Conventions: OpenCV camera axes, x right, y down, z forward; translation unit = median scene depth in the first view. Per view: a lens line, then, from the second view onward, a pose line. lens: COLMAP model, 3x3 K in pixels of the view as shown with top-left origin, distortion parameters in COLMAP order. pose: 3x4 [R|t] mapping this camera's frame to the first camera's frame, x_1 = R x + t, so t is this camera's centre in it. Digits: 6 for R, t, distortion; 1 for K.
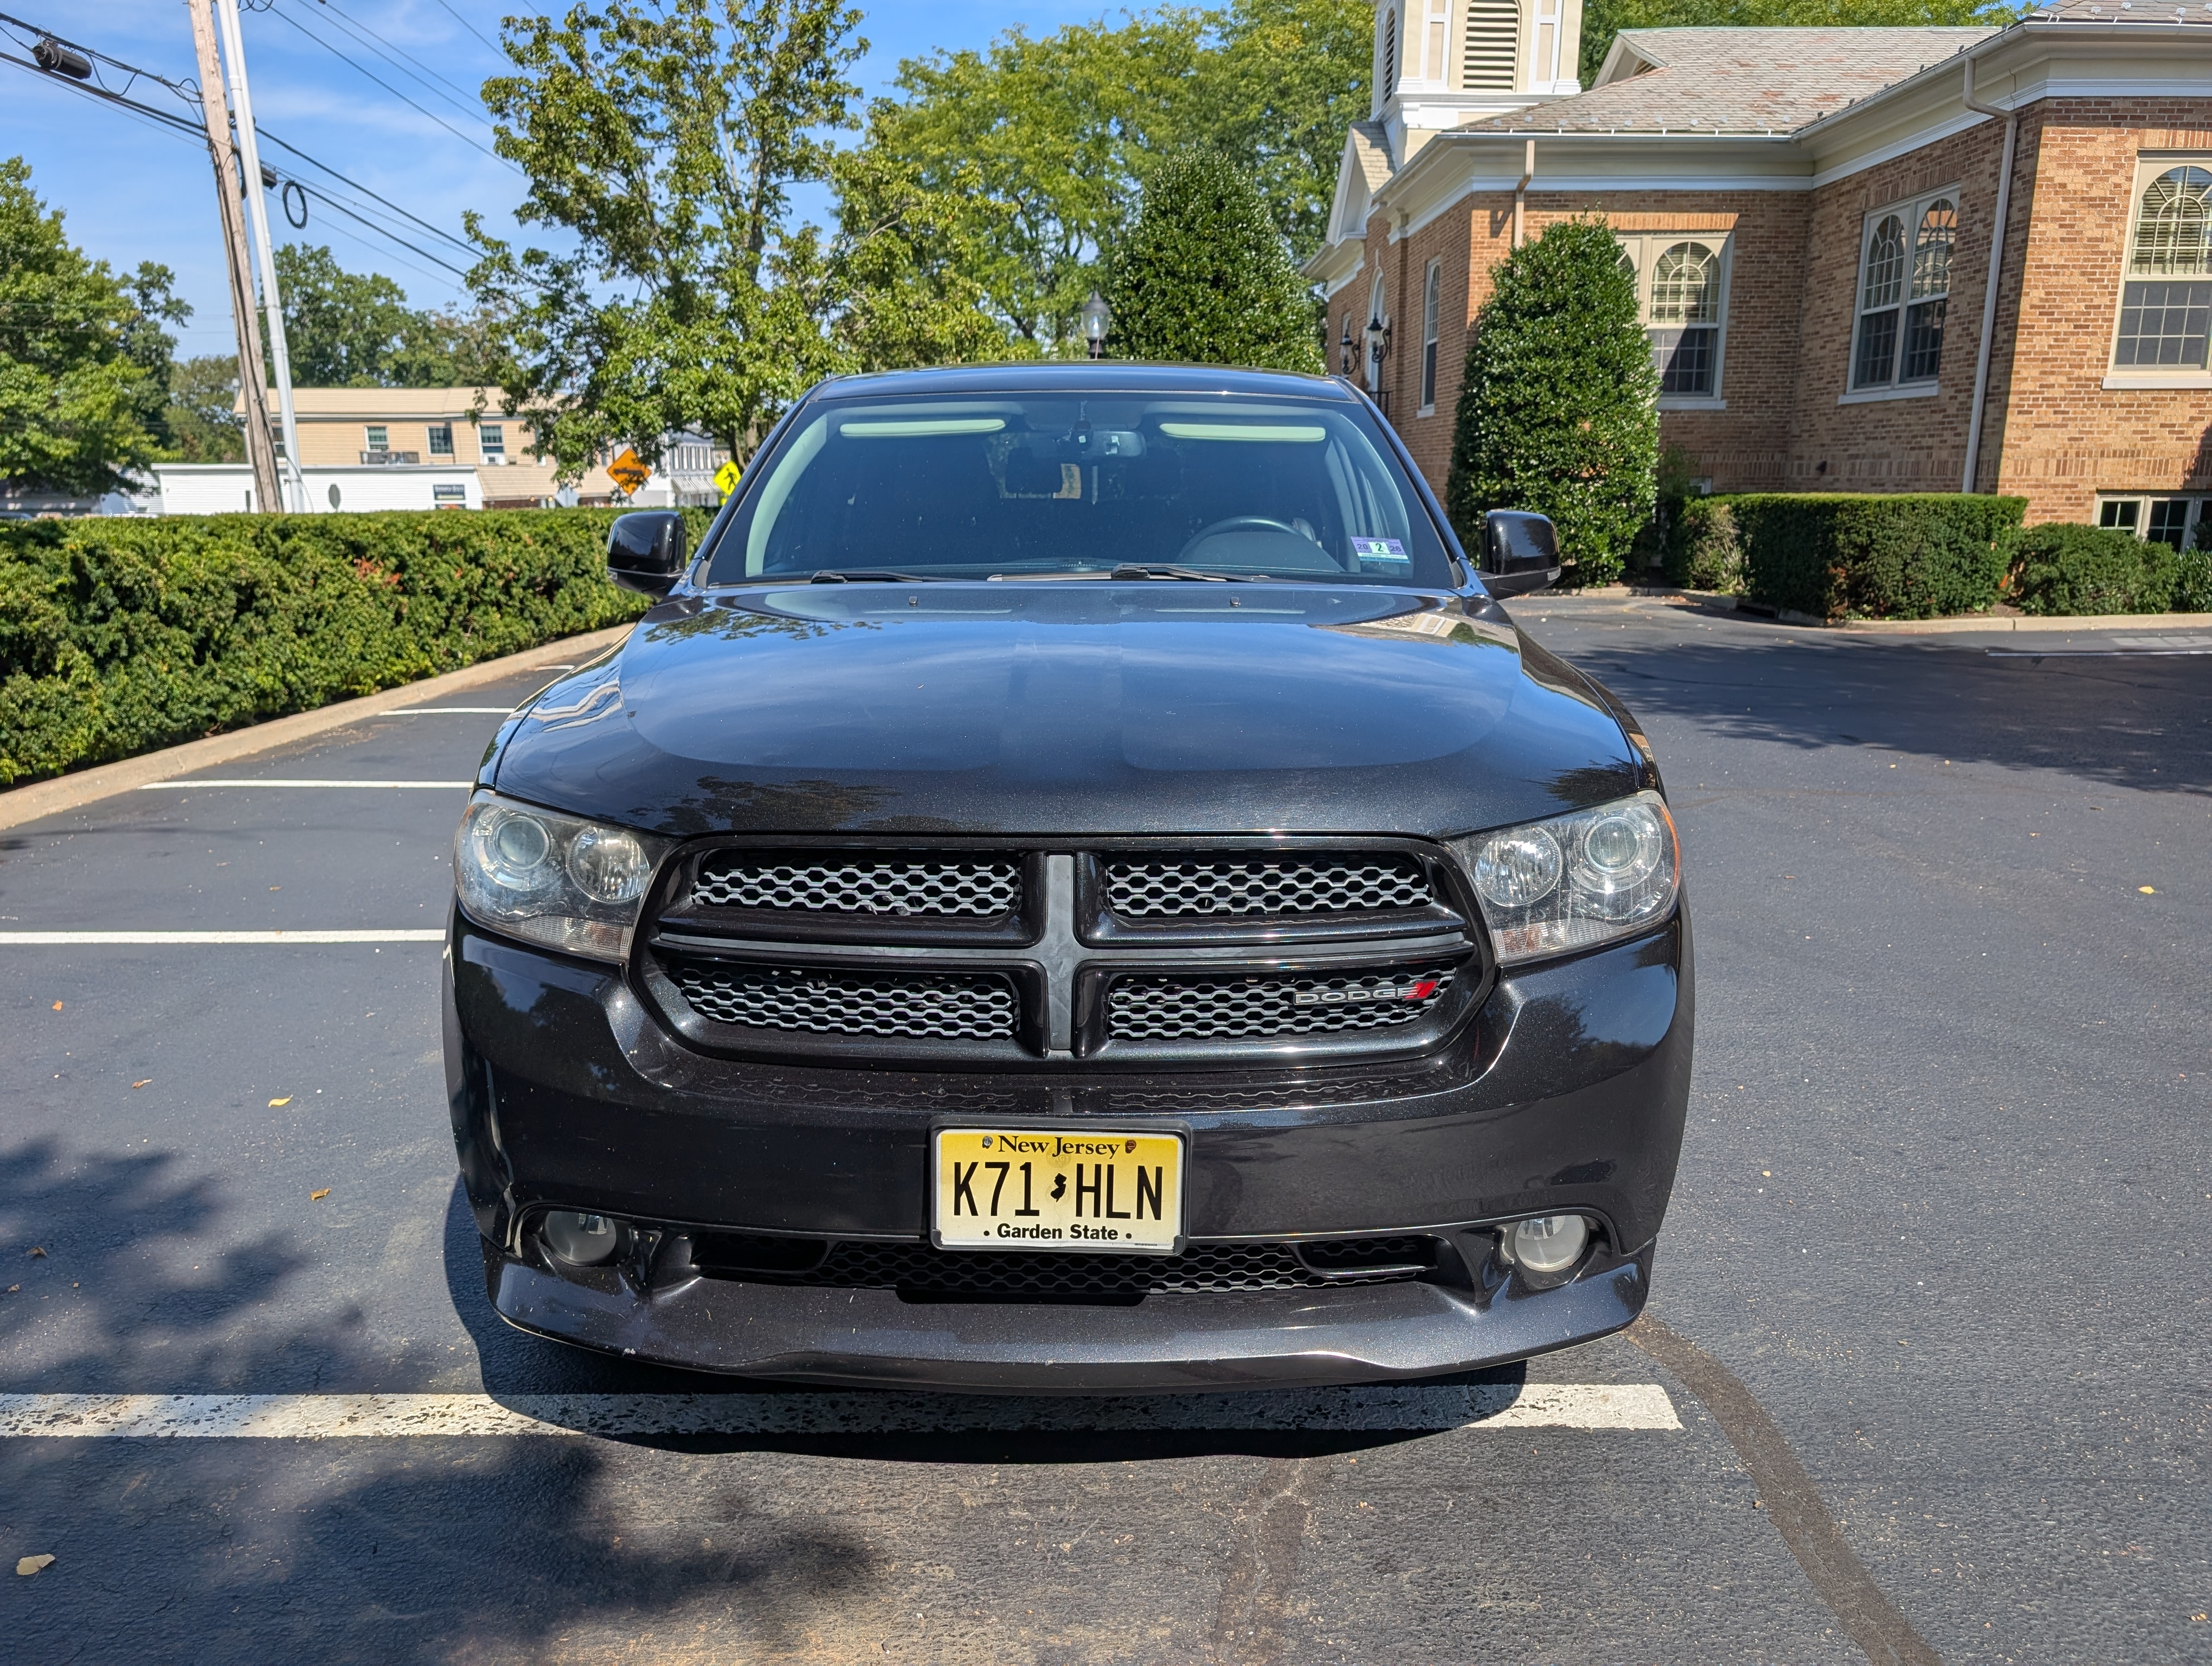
lens RADIAL K [[1608.6, 0, 1109.8], [0, 1608.6, 846.0], [0, 0, 1]] dist [0.029155, -0.011228]
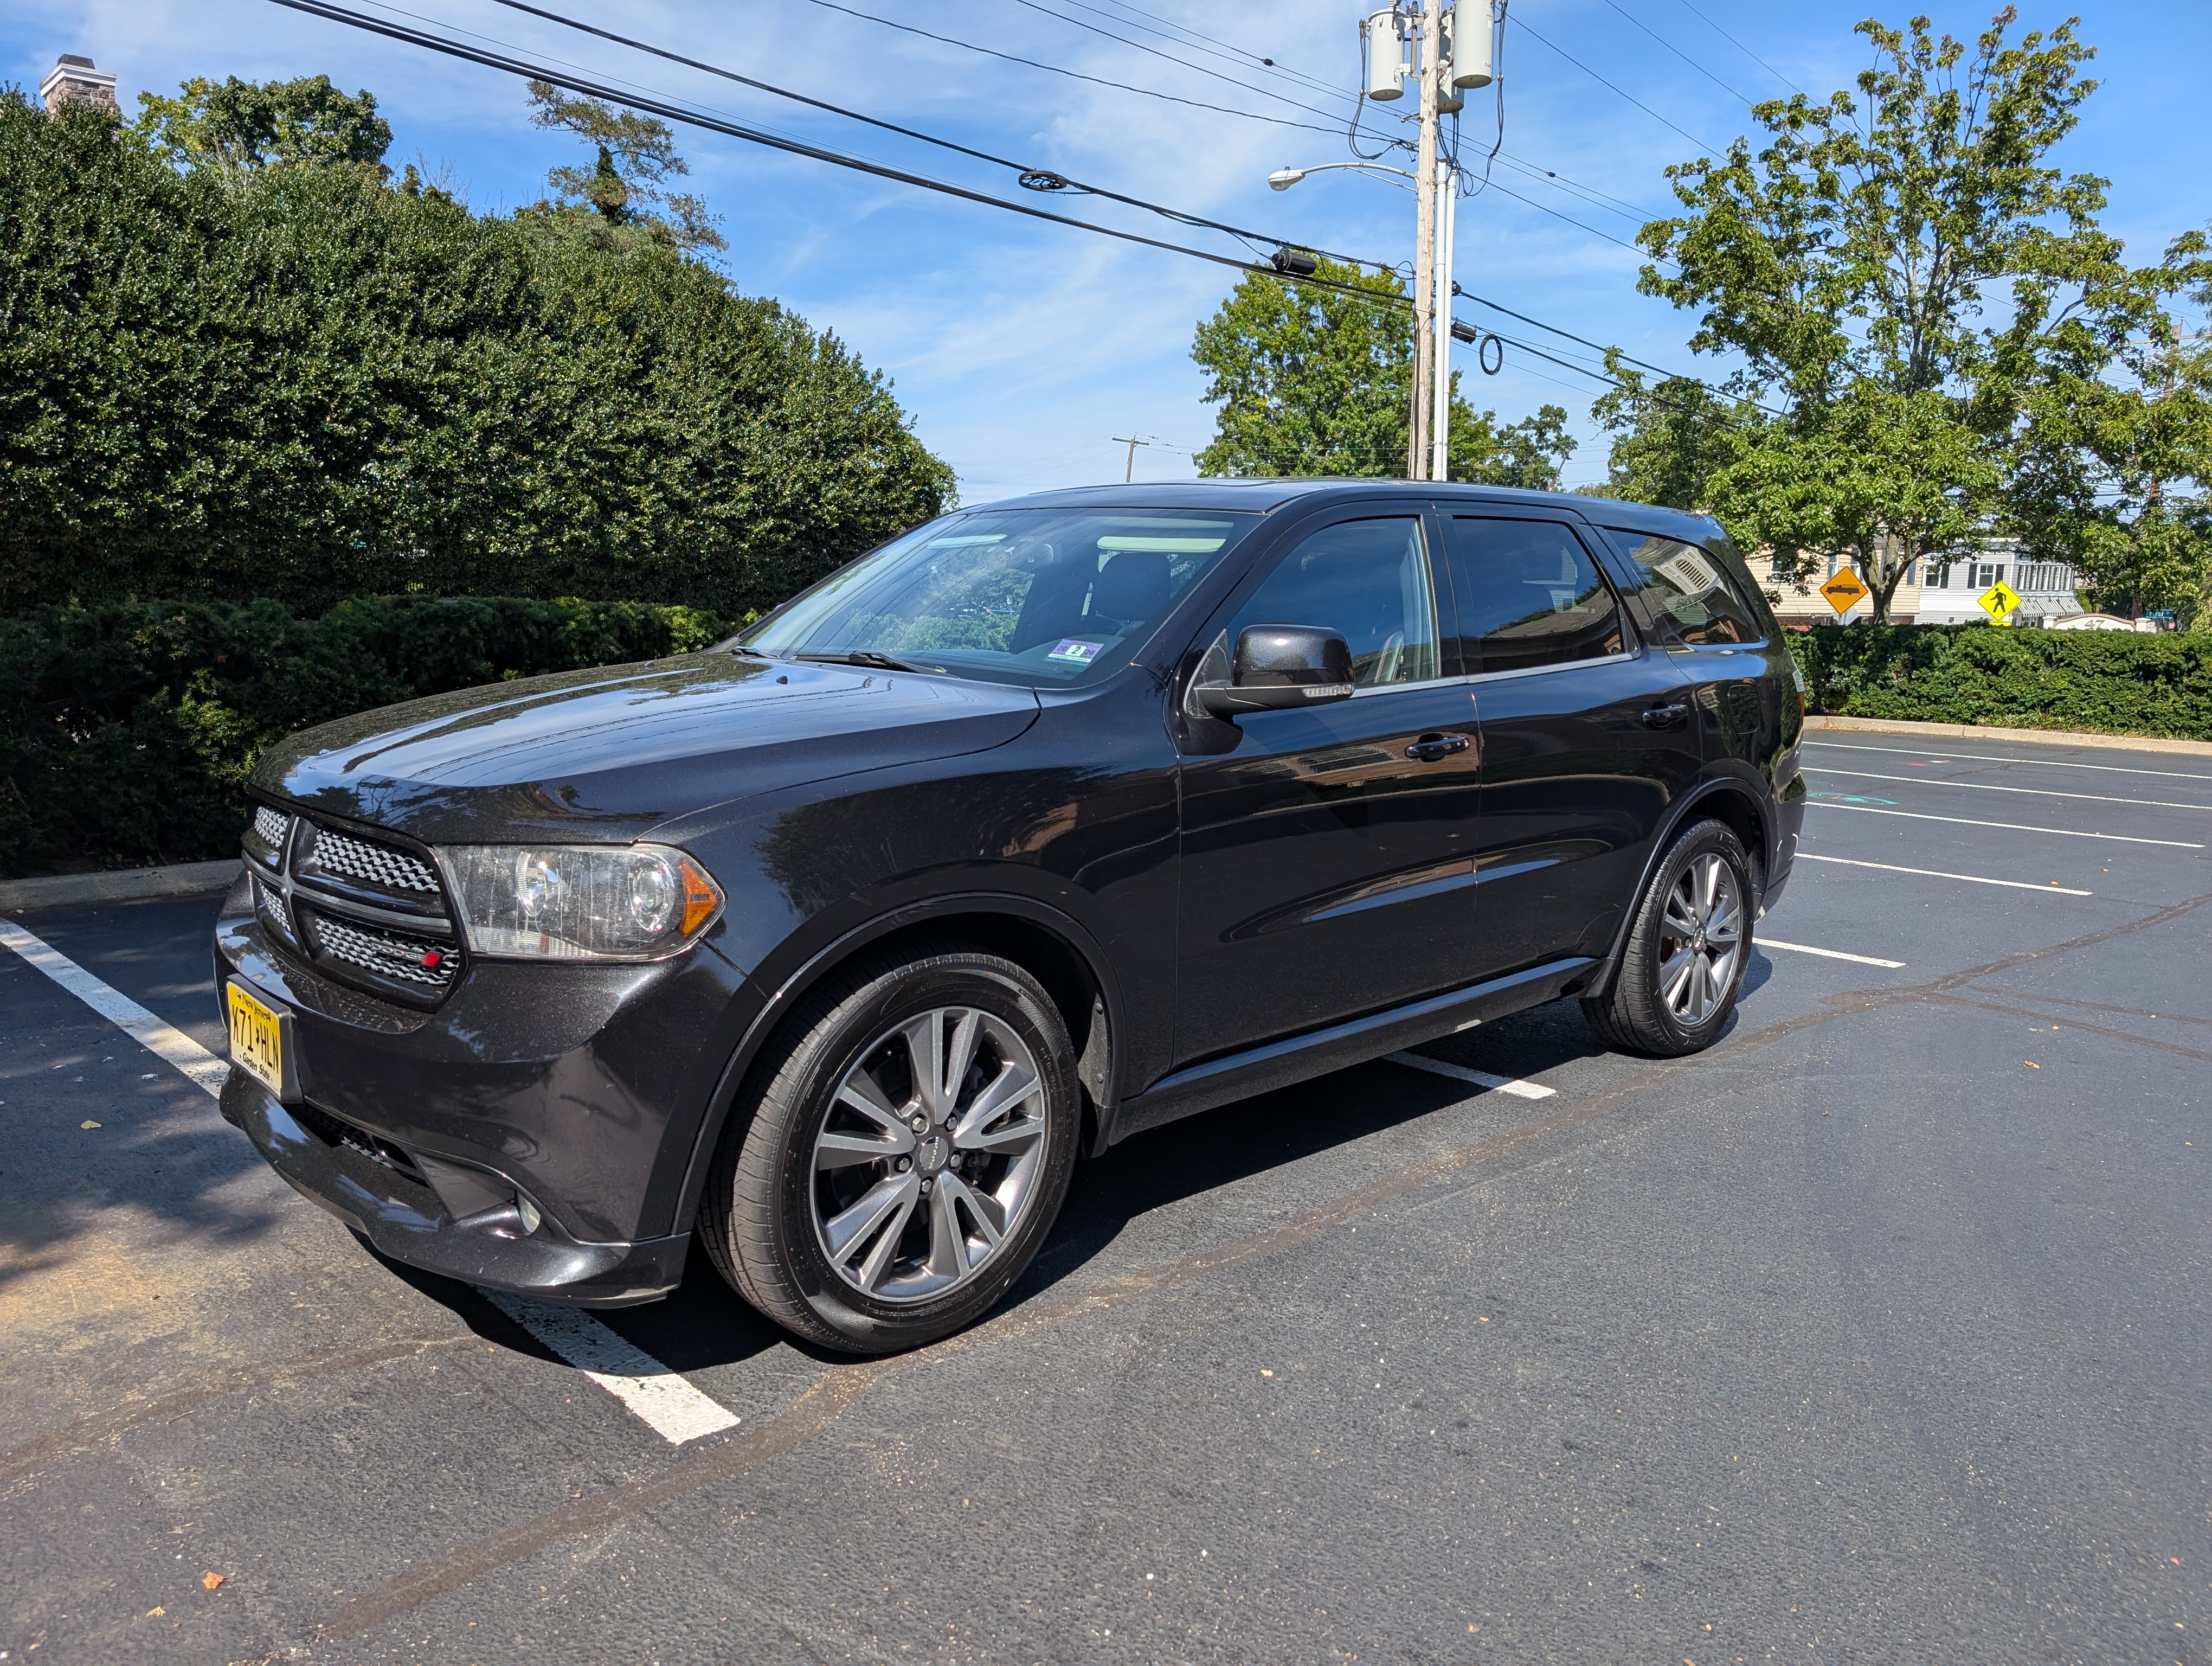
lens RADIAL K [[1608.6, 0, 1110.0], [0, 1608.6, 825.2], [0, 0, 1]] dist [0.029155, -0.011228]
pose [[0.696272, 0.129180, -0.706058, 0.170956], [-0.186841, 0.982380, -0.004515, -0.012535], [0.693034, 0.135064, 0.708139, 0.052315]]
